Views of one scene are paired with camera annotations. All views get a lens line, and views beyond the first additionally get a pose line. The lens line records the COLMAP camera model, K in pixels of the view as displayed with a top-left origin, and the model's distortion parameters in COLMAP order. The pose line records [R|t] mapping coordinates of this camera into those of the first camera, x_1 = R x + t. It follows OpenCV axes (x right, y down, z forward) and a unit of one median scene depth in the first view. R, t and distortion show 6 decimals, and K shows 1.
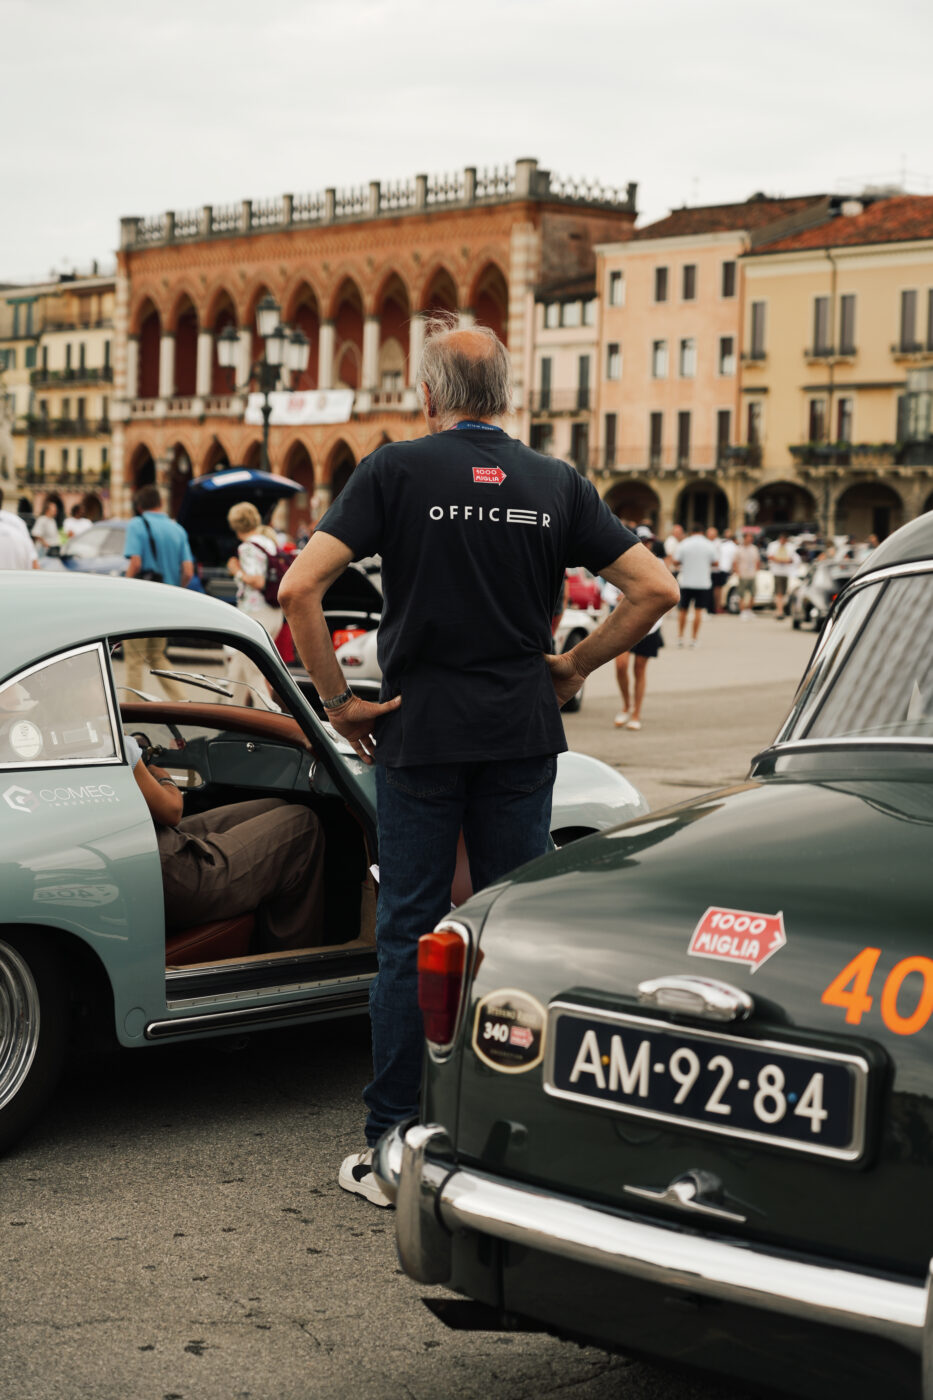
lens RADIAL K [[2753.0, 0, 458.9], [0, 2753.0, 630.6], [0, 0, 1]] dist [0.031163, 0.000000]
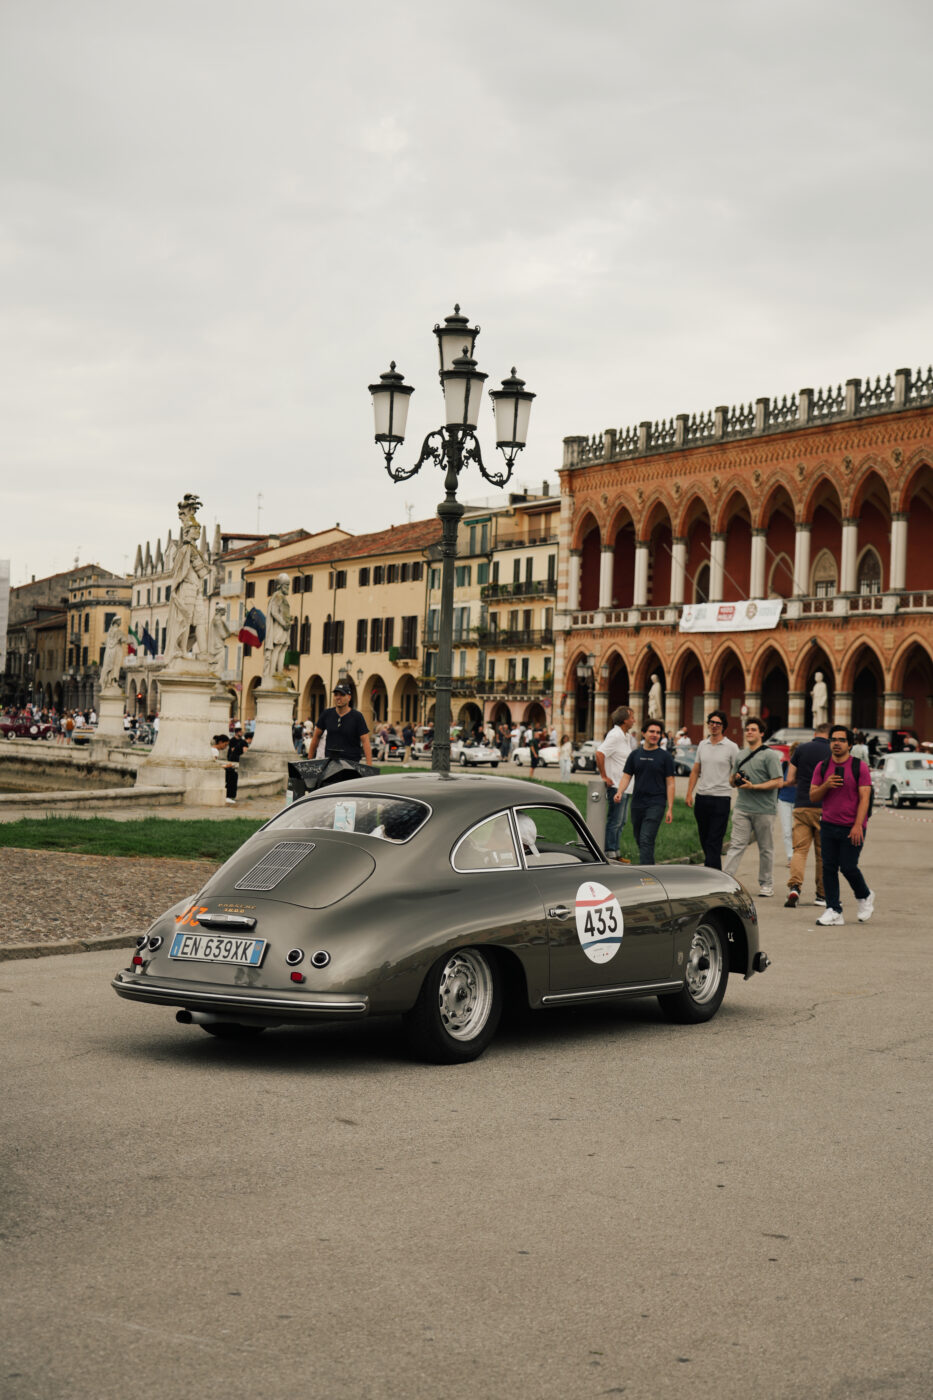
lens RADIAL K [[2265.7, 0, 465.8], [0, 2265.7, 700.8], [0, 0, 1]] dist [0.014037, 0.000000]
pose [[0.981448, 0.004190, -0.191683, 0.006657], [-0.014297, 0.998577, -0.051372, -0.006821], [0.191195, 0.053160, 0.980112, 0.187603]]
